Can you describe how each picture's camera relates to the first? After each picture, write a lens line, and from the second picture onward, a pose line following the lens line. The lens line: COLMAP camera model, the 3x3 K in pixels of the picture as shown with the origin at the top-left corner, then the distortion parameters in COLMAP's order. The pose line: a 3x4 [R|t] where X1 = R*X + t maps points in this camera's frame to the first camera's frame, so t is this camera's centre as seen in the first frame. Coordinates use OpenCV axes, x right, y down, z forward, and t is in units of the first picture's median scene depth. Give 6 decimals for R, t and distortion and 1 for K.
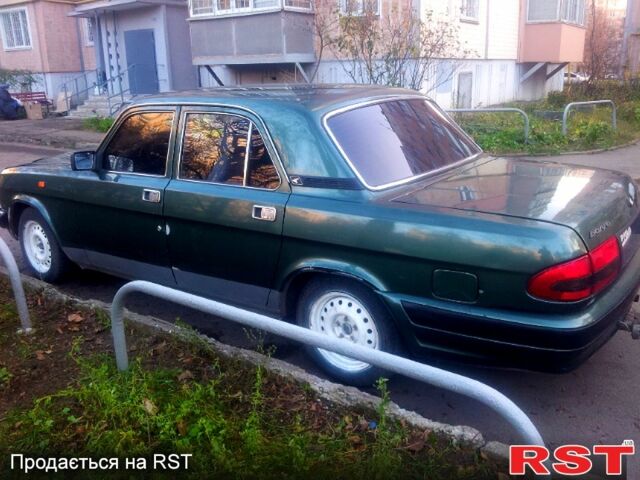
lens RADIAL K [[570.6, 0, 319.5], [0, 570.6, 247.0], [0, 0, 1]] dist [0.077538, -0.240825]
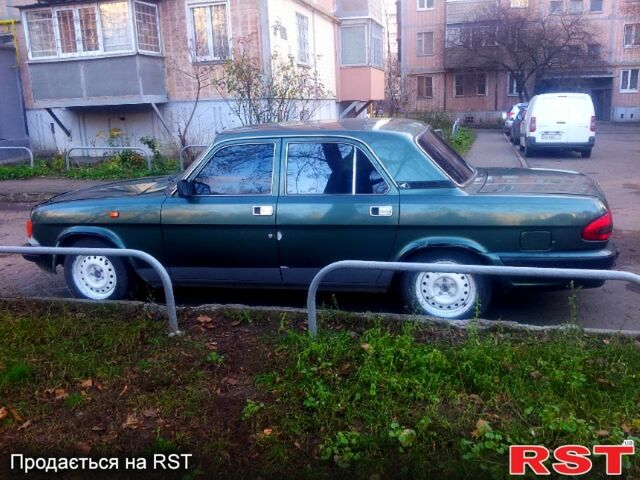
lens RADIAL K [[570.6, 0, 319.5], [0, 570.6, 247.0], [0, 0, 1]] dist [0.077538, -0.240825]
pose [[0.932730, -0.098316, 0.346914, -0.560307], [0.120239, 0.991848, -0.042188, 0.051504], [-0.339939, 0.081063, 0.936947, -0.175318]]
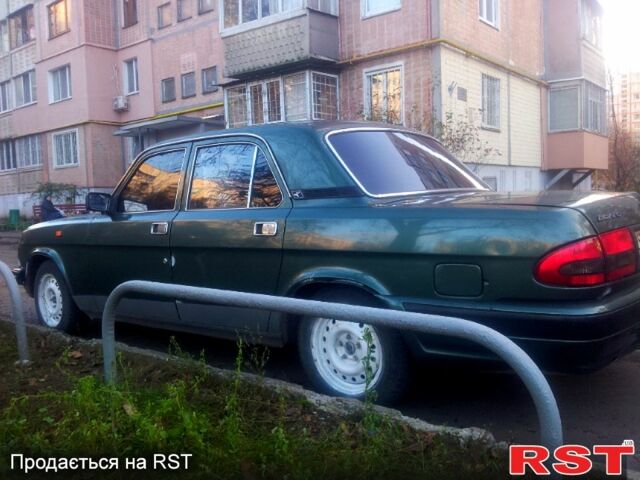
lens RADIAL K [[570.6, 0, 319.5], [0, 570.6, 247.0], [0, 0, 1]] dist [0.077538, -0.240825]
pose [[0.998297, -0.006110, -0.058020, 0.041485], [-0.006096, 0.978131, -0.207899, 0.136839], [0.058022, 0.207898, 0.976428, 0.038294]]
